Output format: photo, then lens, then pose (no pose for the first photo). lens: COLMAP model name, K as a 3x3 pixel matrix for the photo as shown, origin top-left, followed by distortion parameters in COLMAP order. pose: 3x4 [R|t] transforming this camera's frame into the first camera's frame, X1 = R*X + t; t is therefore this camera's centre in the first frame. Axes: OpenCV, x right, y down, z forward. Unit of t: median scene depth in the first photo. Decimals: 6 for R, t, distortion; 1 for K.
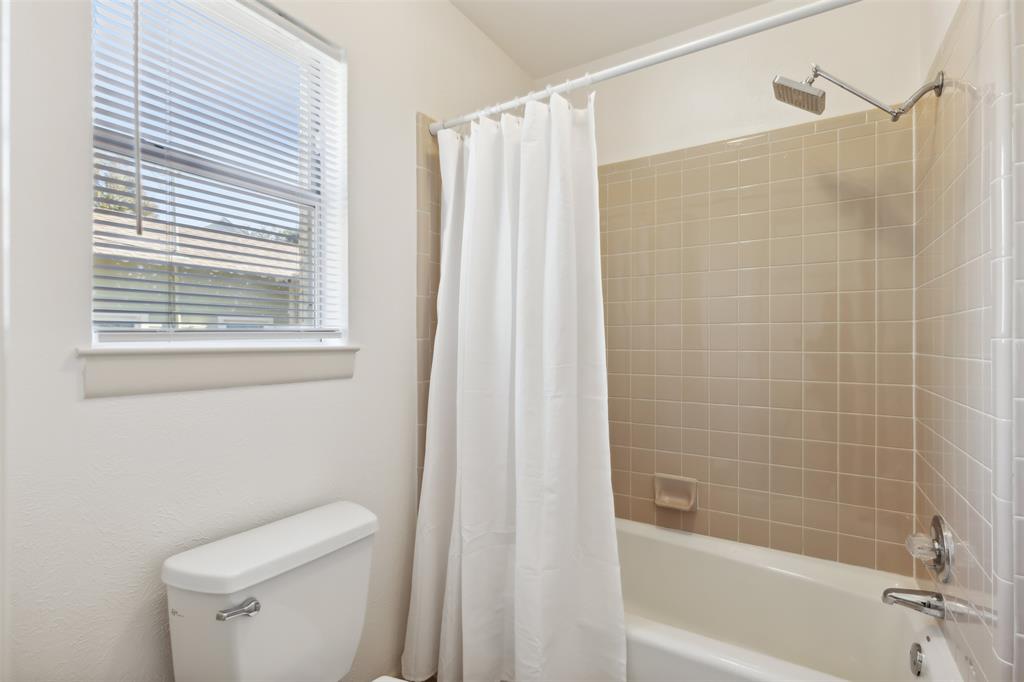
lens RADIAL K [[472.6, 0, 517.5], [0, 472.6, 349.5], [0, 0, 1]] dist [0.008111, -0.000100]
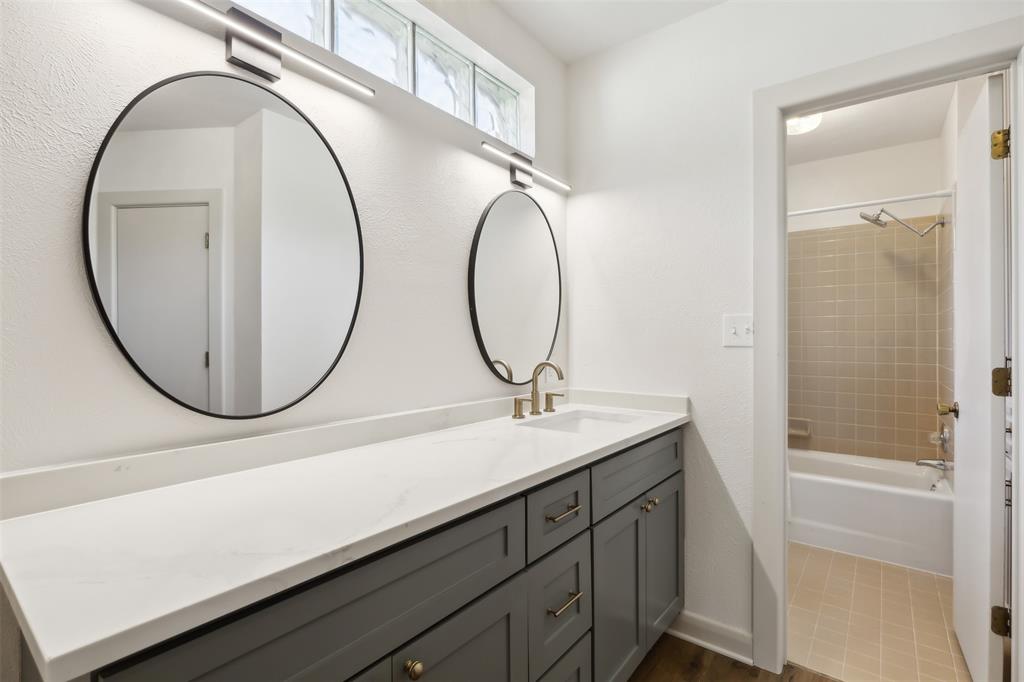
lens RADIAL K [[472.6, 0, 517.5], [0, 472.6, 349.5], [0, 0, 1]] dist [0.008111, -0.000100]
pose [[0.994577, -0.004754, -0.103891, -0.655943], [0.004997, 0.999985, 0.002083, 0.002673], [0.103880, -0.002591, 0.994587, -1.090792]]
